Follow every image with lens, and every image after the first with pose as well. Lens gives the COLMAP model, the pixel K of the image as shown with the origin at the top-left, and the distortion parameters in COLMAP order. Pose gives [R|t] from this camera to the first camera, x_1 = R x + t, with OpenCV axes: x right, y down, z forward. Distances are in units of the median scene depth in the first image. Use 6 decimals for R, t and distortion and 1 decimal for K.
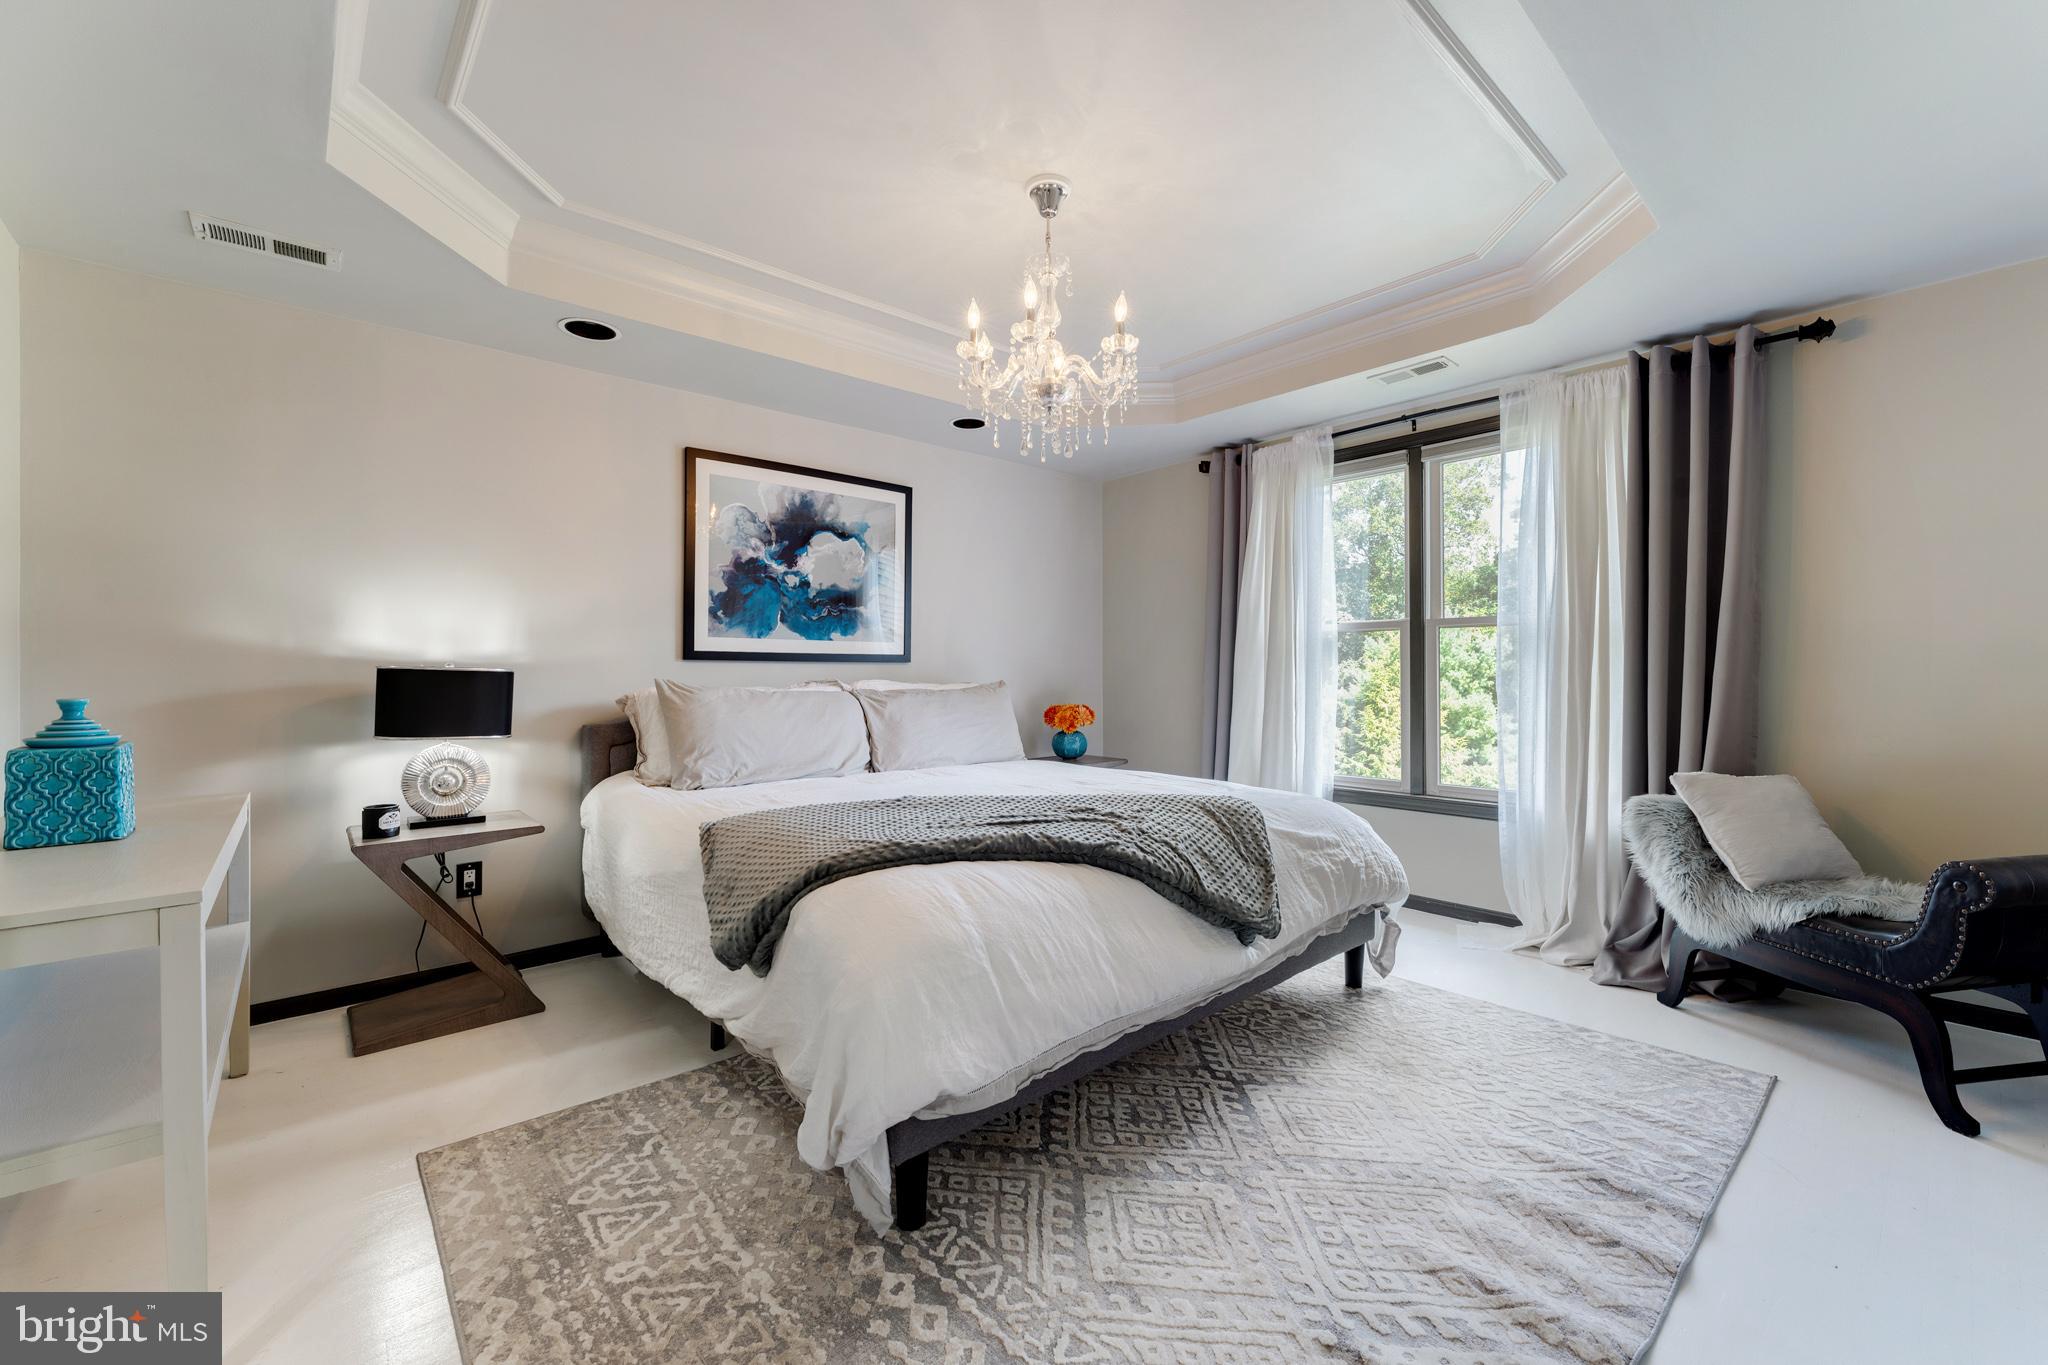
lens RADIAL K [[818.0, 0, 1036.4], [0, 818.0, 680.8], [0, 0, 1]] dist [0.000227, 0.000622]
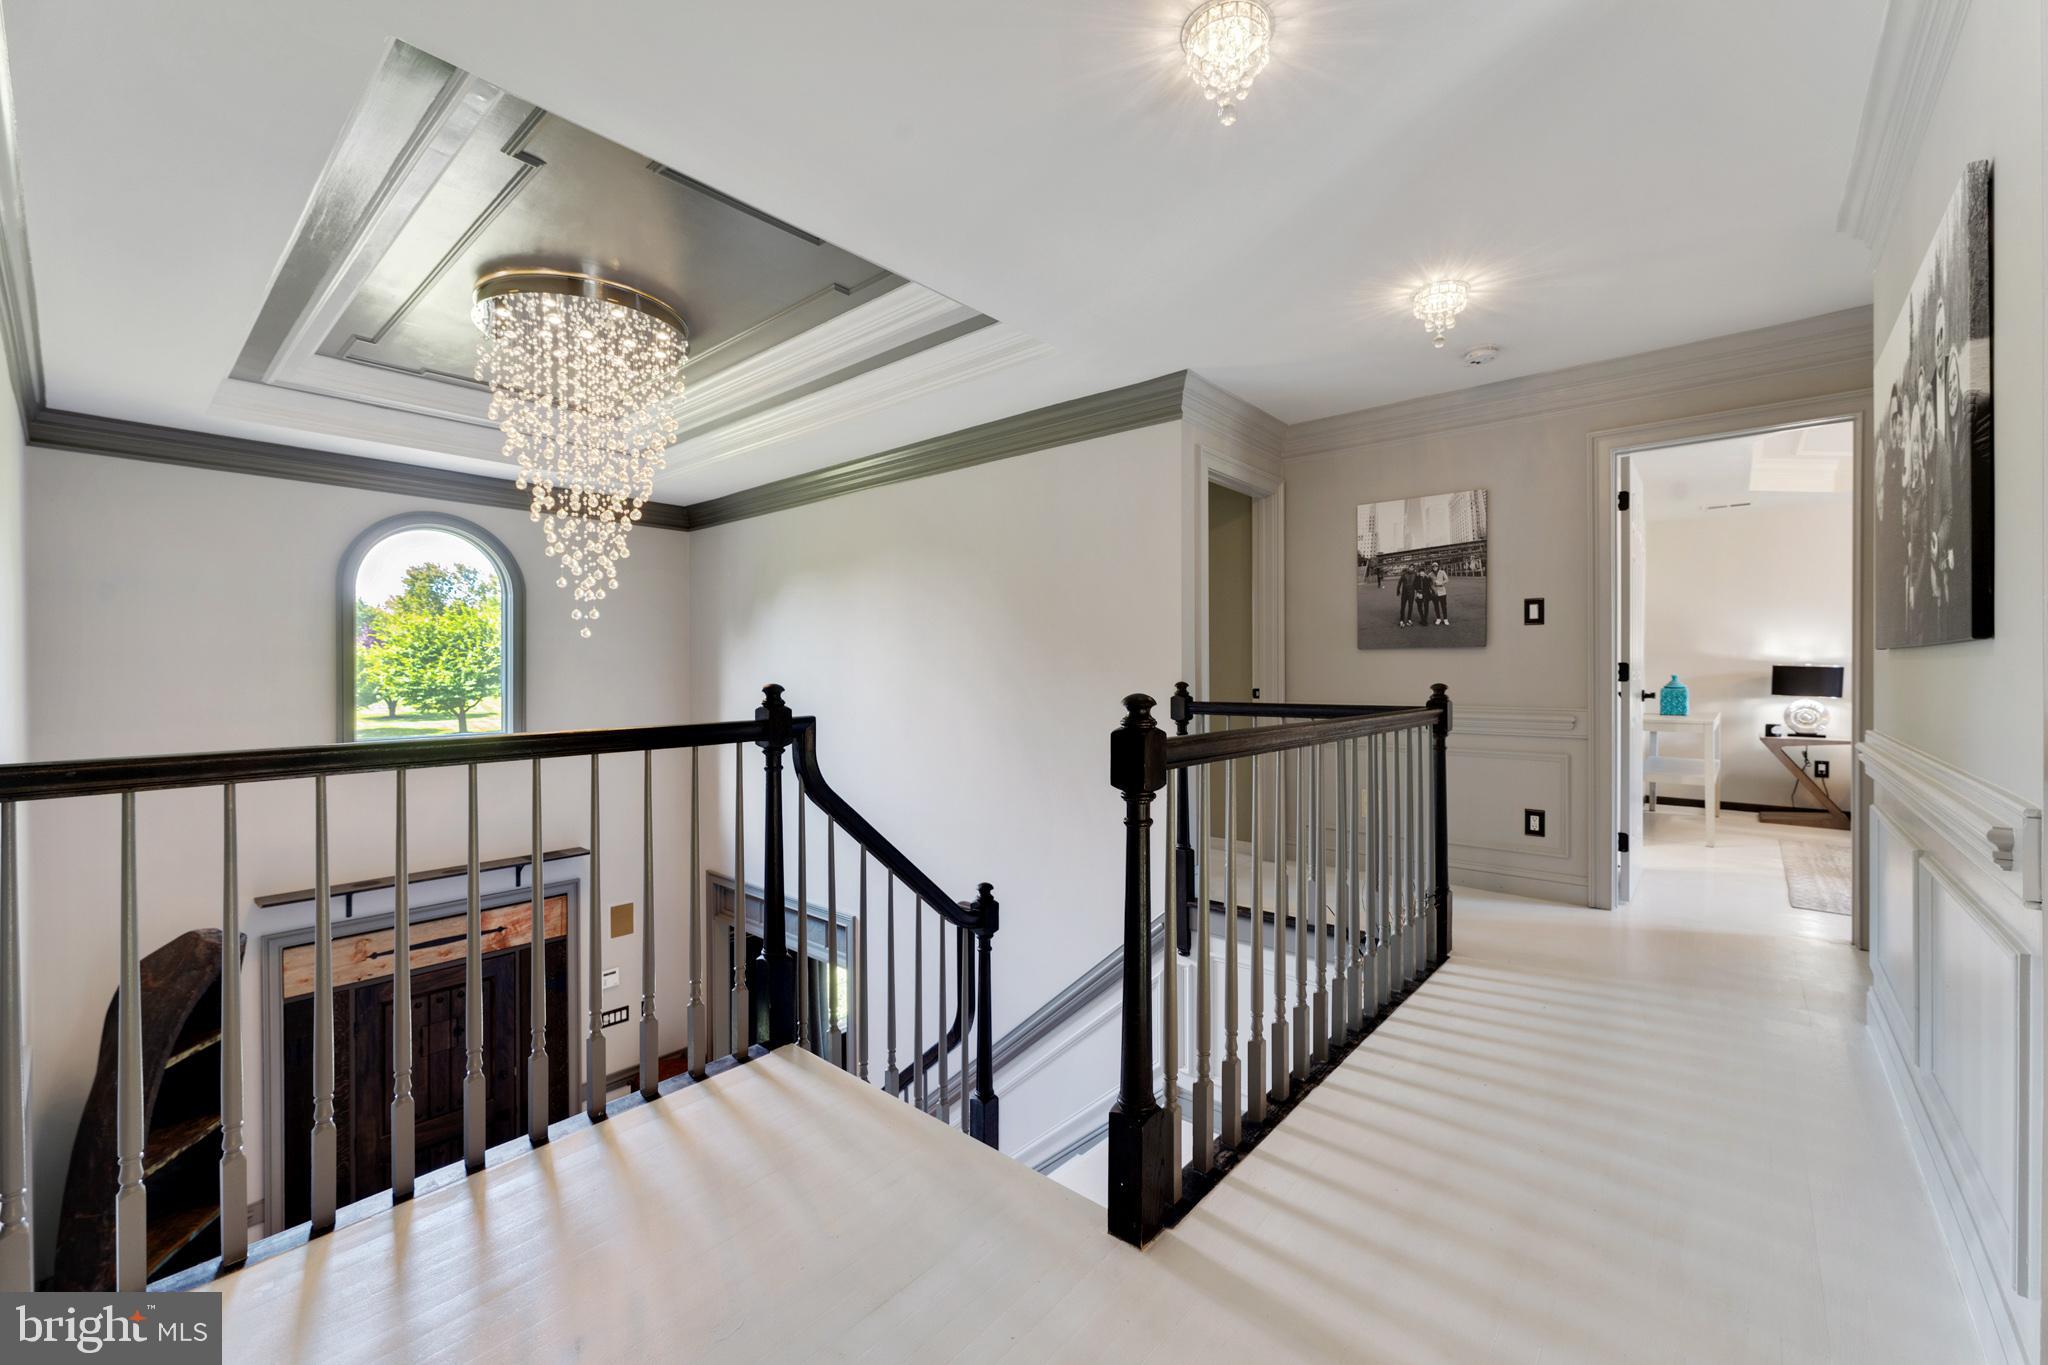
lens RADIAL K [[818.0, 0, 1039.1], [0, 818.0, 680.7], [0, 0, 1]] dist [0.000227, 0.000622]
pose [[0.123681, -0.006763, -0.992299, 1.174170], [-0.001454, 0.999974, -0.006997, 0.045421], [0.992321, 0.002308, 0.123668, -1.276146]]
